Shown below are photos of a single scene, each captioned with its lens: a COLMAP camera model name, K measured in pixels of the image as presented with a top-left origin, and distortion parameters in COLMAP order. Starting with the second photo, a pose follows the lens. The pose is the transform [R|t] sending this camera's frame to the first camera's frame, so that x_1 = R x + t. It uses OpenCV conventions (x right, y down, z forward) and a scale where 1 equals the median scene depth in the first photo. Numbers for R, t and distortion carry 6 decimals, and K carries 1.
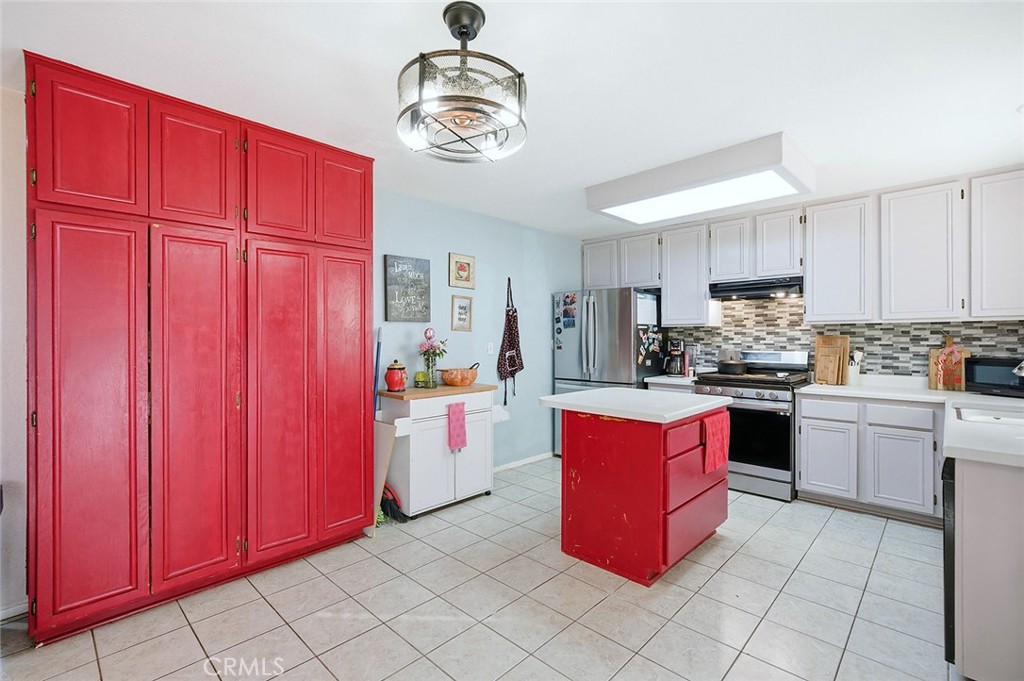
lens RADIAL K [[466.9, 0, 509.4], [0, 466.9, 339.3], [0, 0, 1]] dist [0.000444, 0.001170]
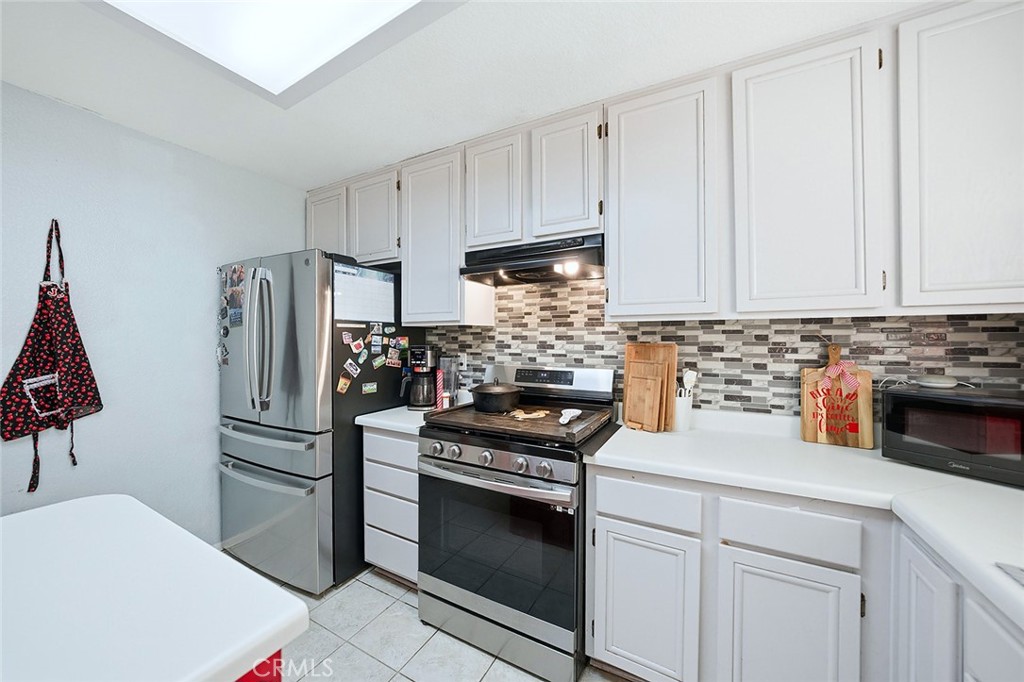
lens RADIAL K [[360.8, 0, 515.1], [0, 360.8, 336.9], [0, 0, 1]] dist [-0.020705, 0.001959]
pose [[0.964056, 0.002097, 0.265691, 0.415715], [-0.000497, 0.999981, -0.006091, -0.012071], [-0.265699, 0.005740, 0.964039, 0.620367]]
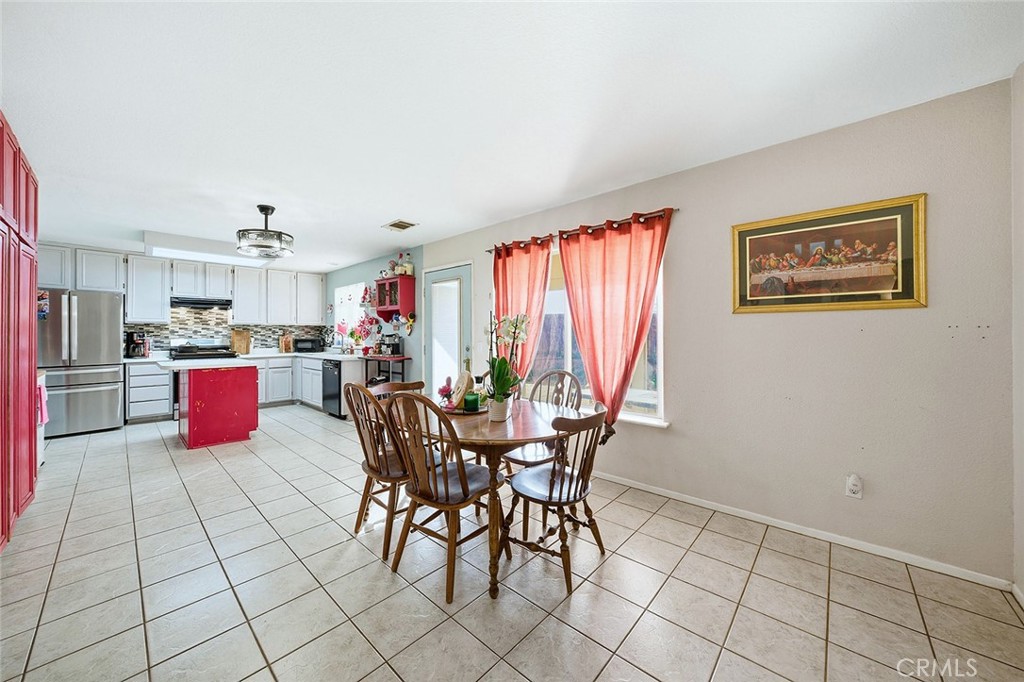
lens RADIAL K [[360.8, 0, 503.7], [0, 360.8, 331.6], [0, 0, 1]] dist [-0.020705, 0.001959]
pose [[-0.033089, 0.008177, 0.999419, -0.905742], [0.007165, 0.999943, -0.007944, 0.017903], [-0.999427, 0.006898, -0.033146, -0.092783]]
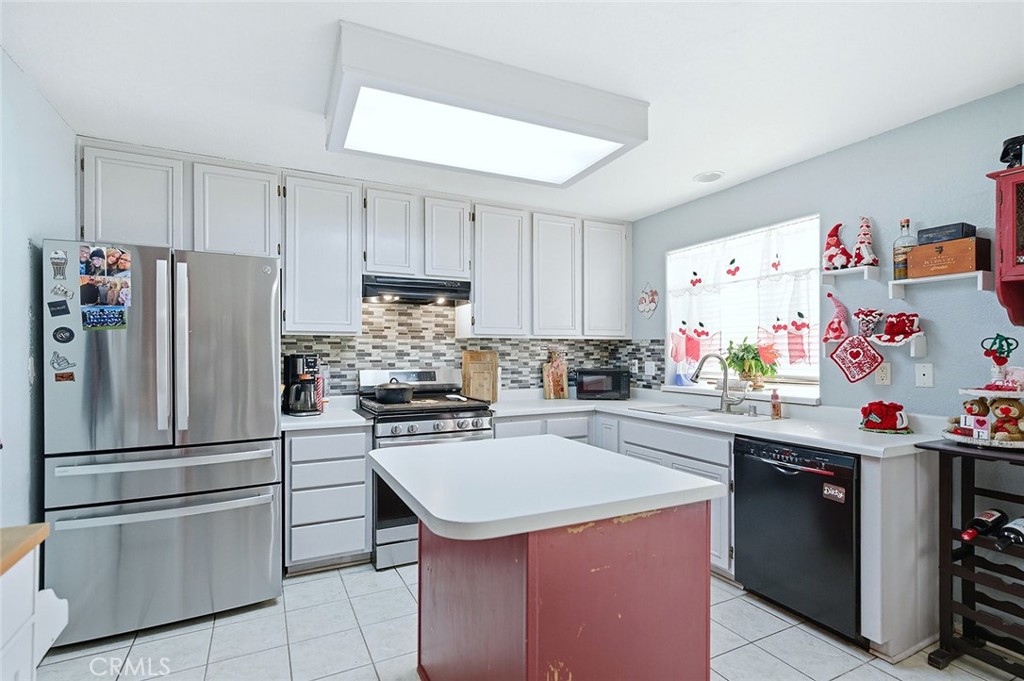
lens RADIAL K [[499.5, 0, 511.7], [0, 499.5, 349.7], [0, 0, 1]] dist [-0.001858, 0.001878]
pose [[0.321590, 0.007987, 0.946845, -0.221404], [0.004156, 0.999943, -0.009846, 0.000277], [-0.946870, 0.007102, 0.321538, 0.627924]]
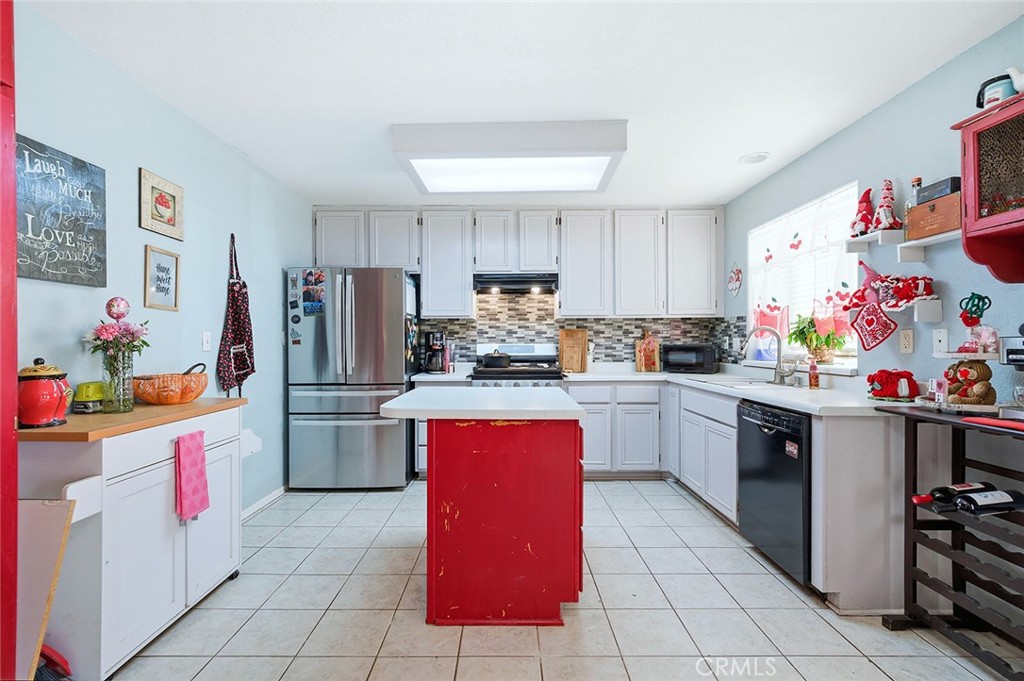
lens RADIAL K [[466.9, 0, 504.2], [0, 466.9, 342.1], [0, 0, 1]] dist [0.000444, 0.001170]
pose [[0.718801, 0.000953, 0.695215, -0.212518], [0.003982, 0.999977, -0.005488, 0.029059], [-0.695204, 0.006714, 0.718781, 0.309080]]
